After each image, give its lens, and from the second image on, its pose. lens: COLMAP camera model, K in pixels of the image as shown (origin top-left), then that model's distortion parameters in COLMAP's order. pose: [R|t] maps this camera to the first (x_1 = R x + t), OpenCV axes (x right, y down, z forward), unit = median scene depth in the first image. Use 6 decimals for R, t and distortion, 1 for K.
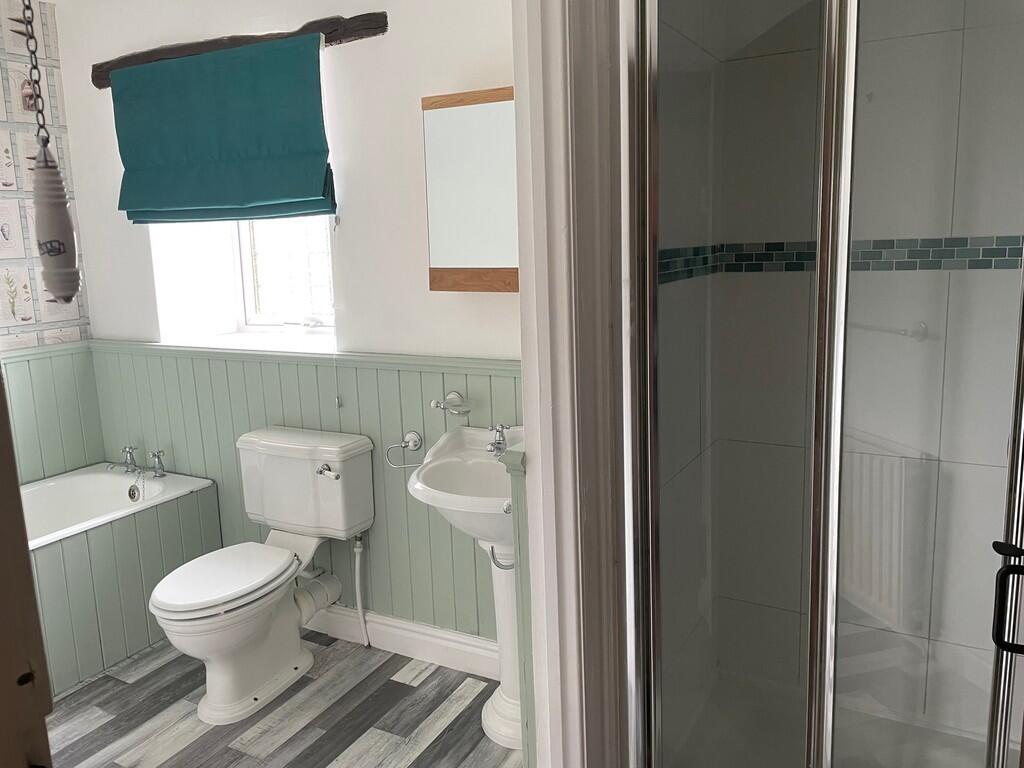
lens RADIAL K [[768.8, 0, 522.8], [0, 768.8, 379.6], [0, 0, 1]] dist [0.102653, -0.150763]
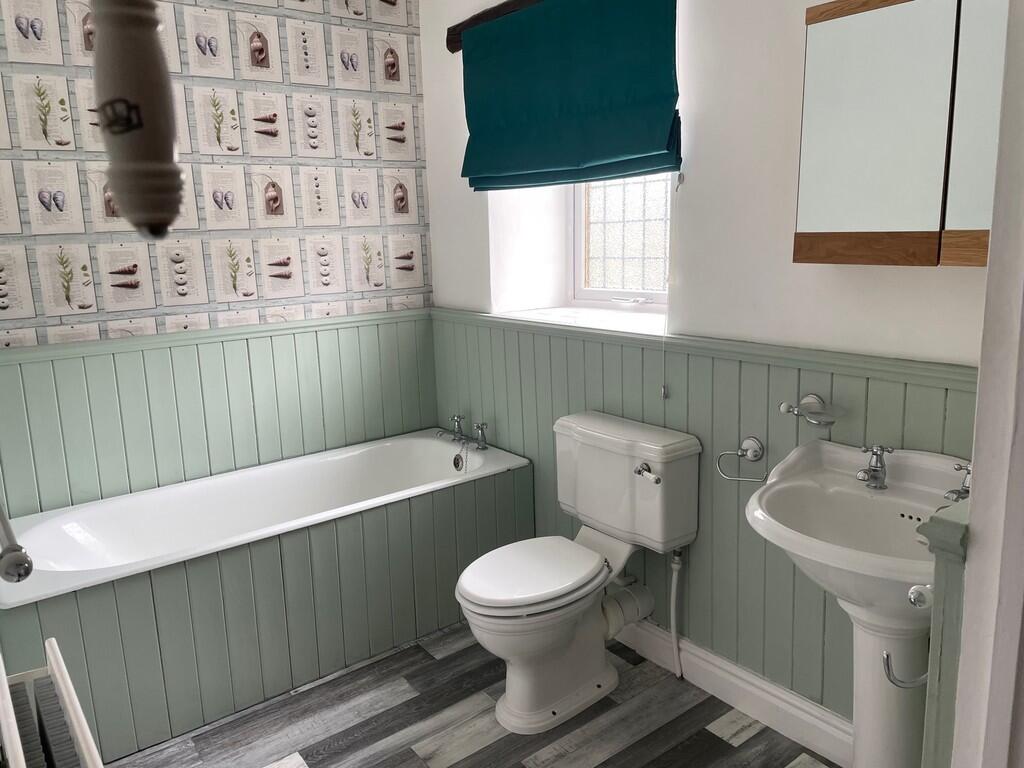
lens RADIAL K [[768.8, 0, 522.8], [0, 768.8, 379.6], [0, 0, 1]] dist [0.102653, -0.150763]
pose [[0.913168, 0.079420, -0.399770, -0.041197], [-0.065982, 0.996700, 0.047290, -0.015252], [0.402206, -0.016806, 0.915395, 0.152964]]
